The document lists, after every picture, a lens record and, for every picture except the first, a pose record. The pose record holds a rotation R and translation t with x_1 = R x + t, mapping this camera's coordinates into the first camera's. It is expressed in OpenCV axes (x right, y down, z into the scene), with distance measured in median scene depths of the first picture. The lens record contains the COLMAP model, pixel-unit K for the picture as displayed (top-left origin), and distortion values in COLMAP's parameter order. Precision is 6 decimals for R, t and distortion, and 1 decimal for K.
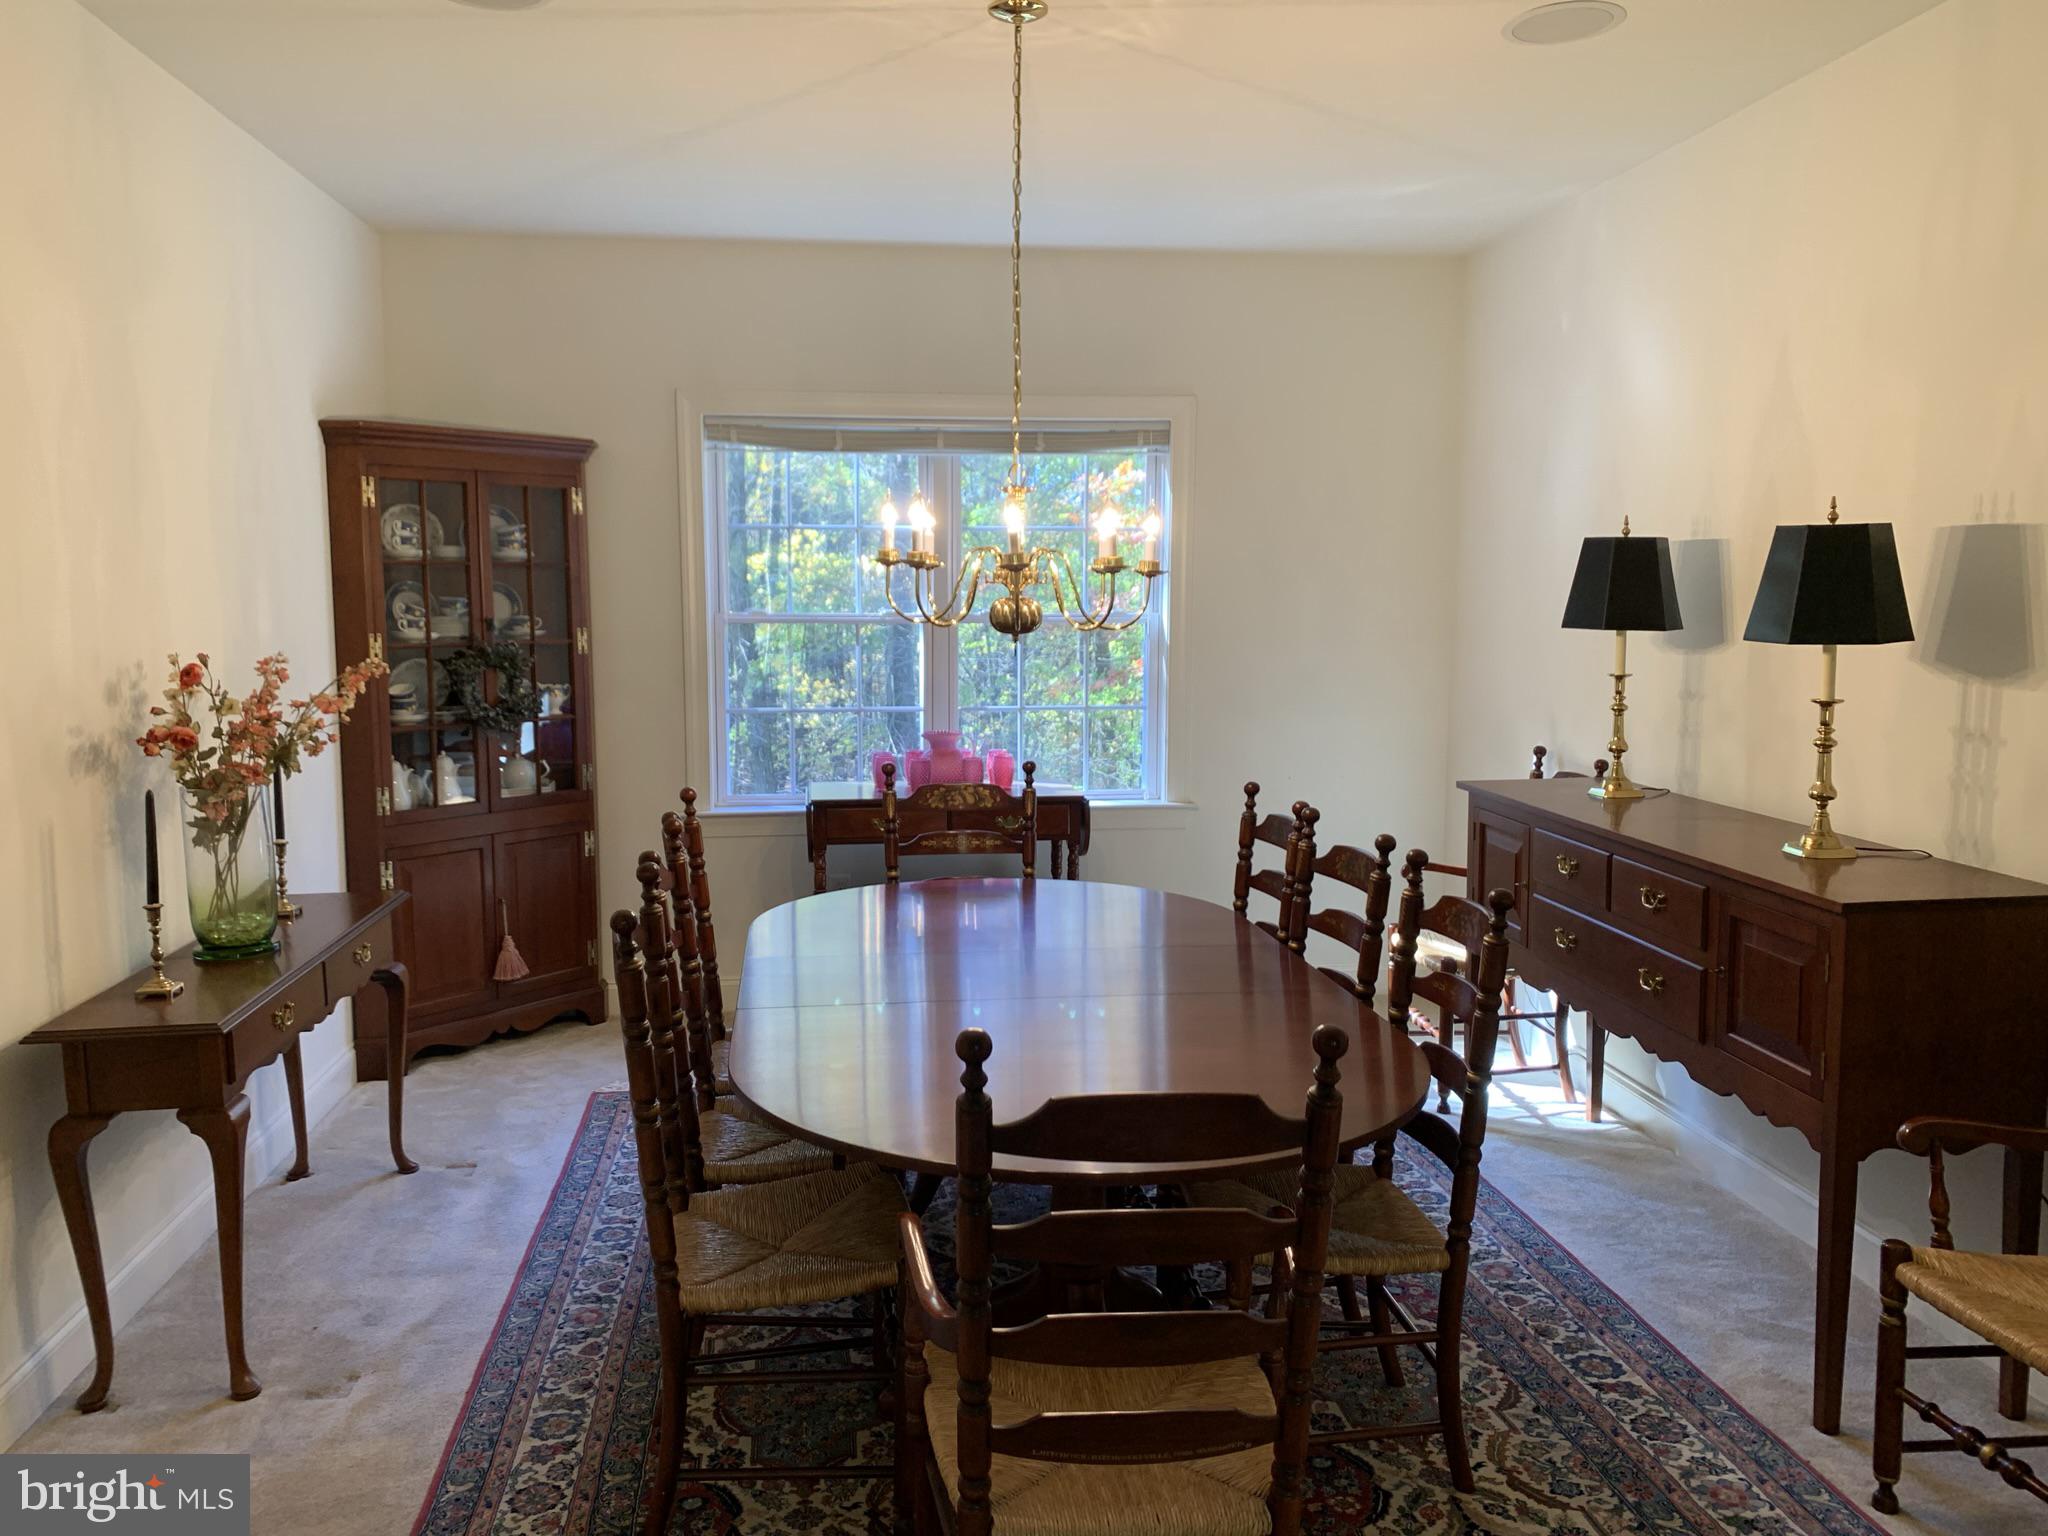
lens RADIAL K [[1576.5, 0, 1016.3], [0, 1576.5, 753.5], [0, 0, 1]] dist [0.063882, -0.085952]
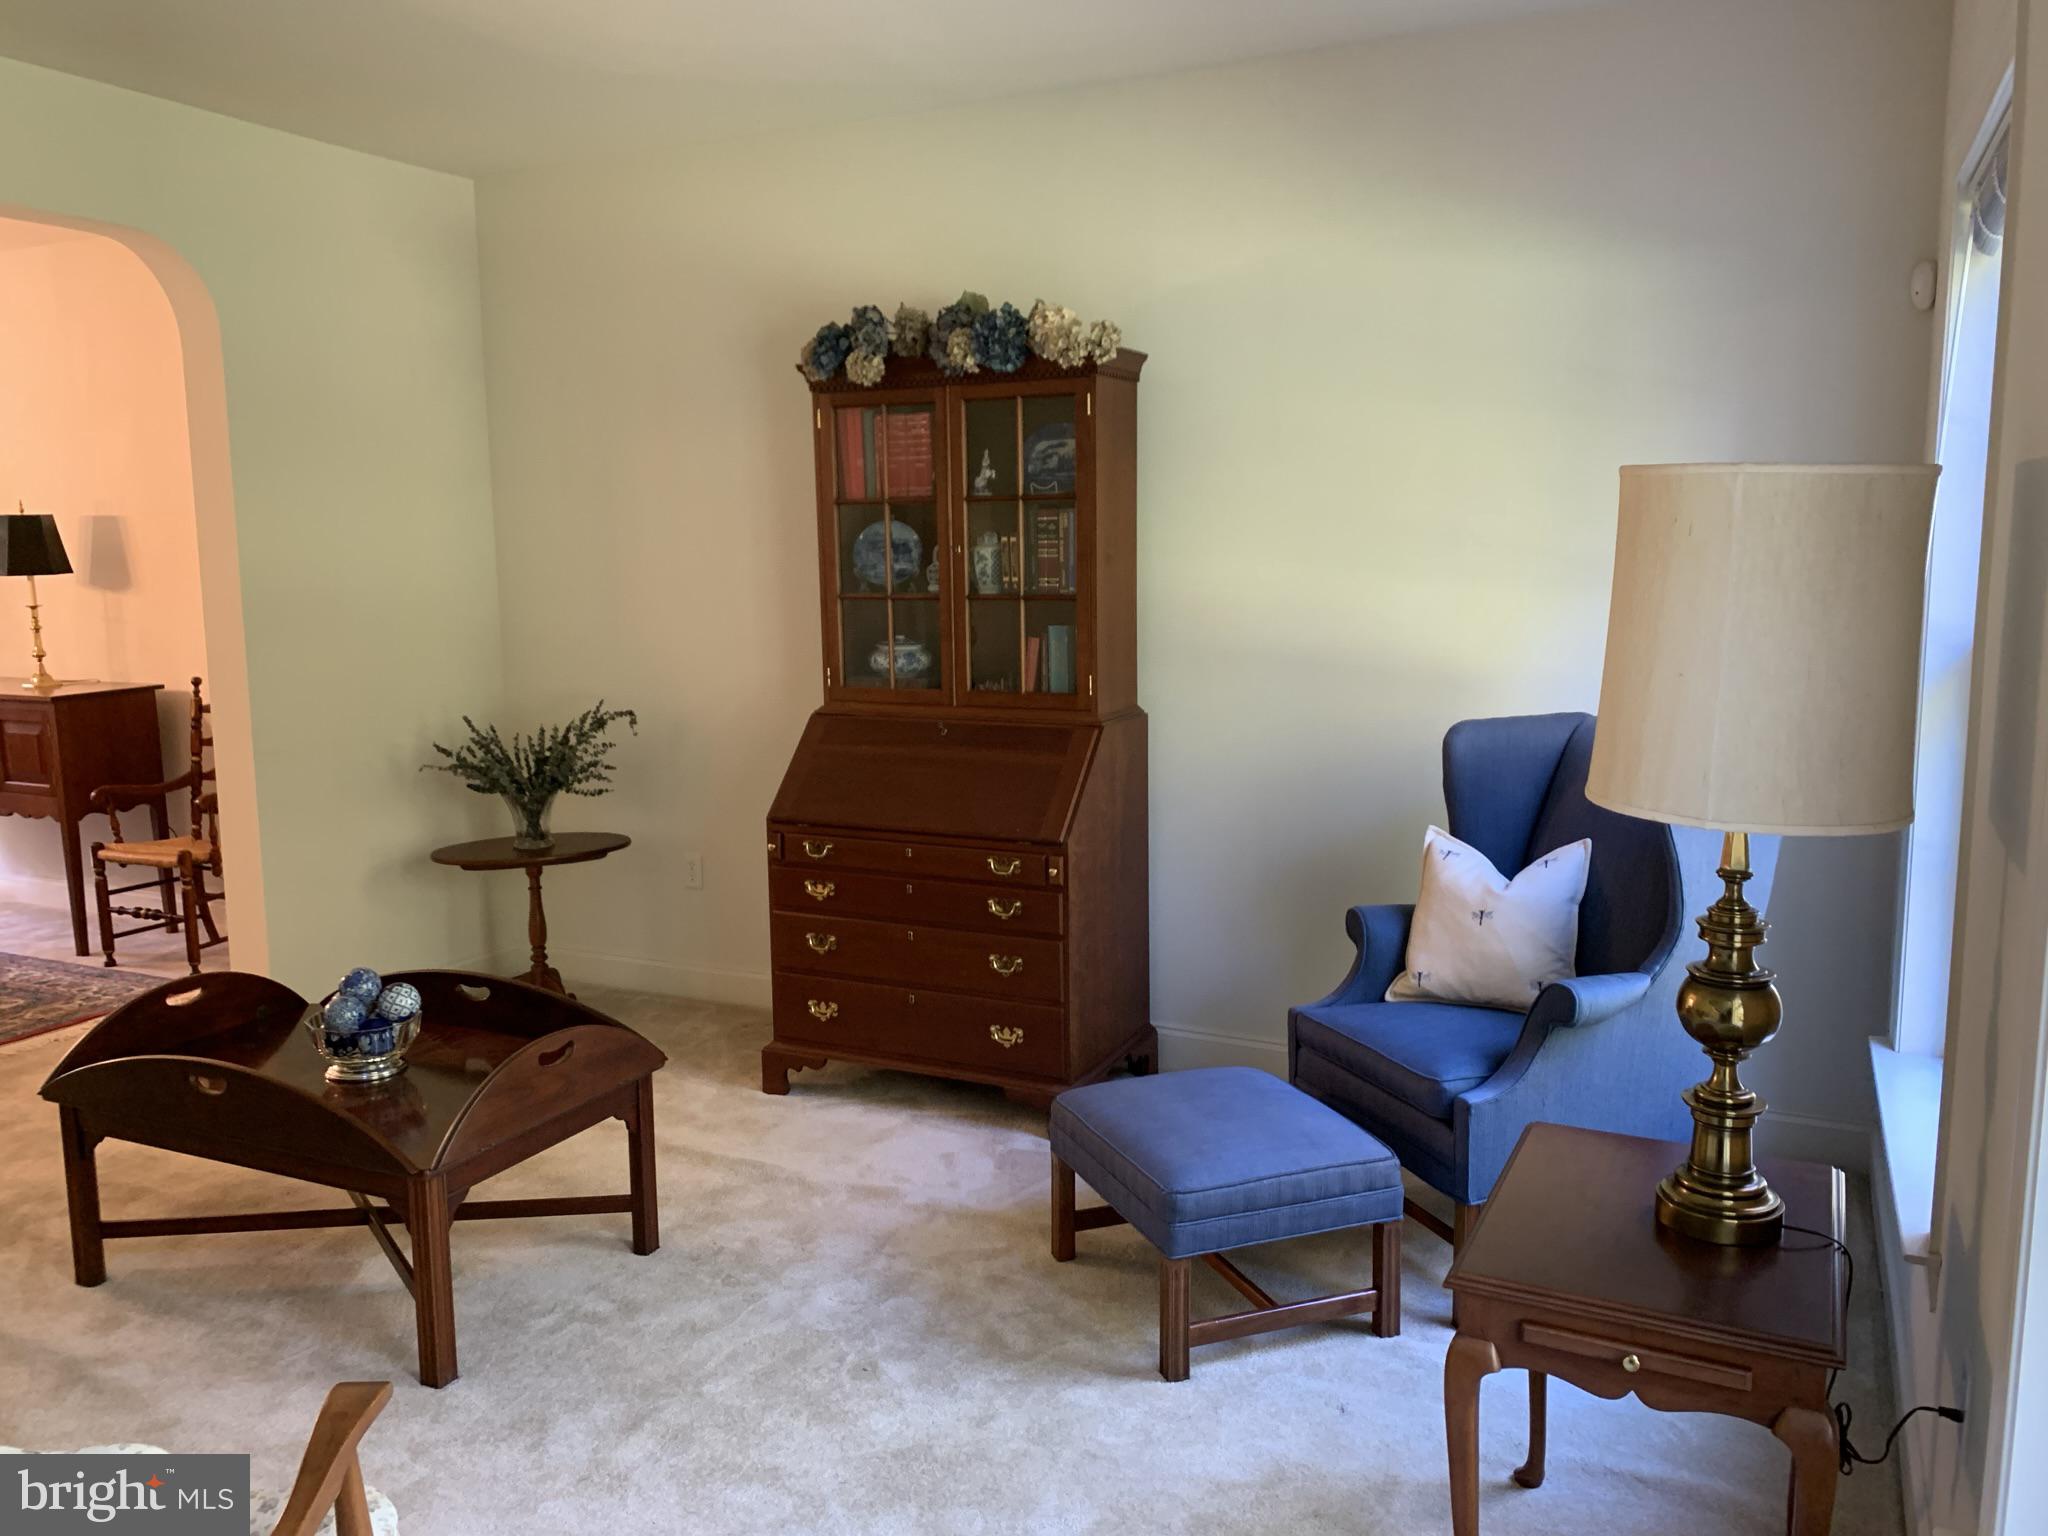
lens RADIAL K [[1576.5, 0, 1016.3], [0, 1576.5, 753.5], [0, 0, 1]] dist [0.063882, -0.085952]
pose [[0.544891, -0.119913, 0.829888, -0.512569], [0.099120, 0.991994, 0.078256, 0.121093], [-0.832628, 0.039618, 0.552414, -1.150071]]
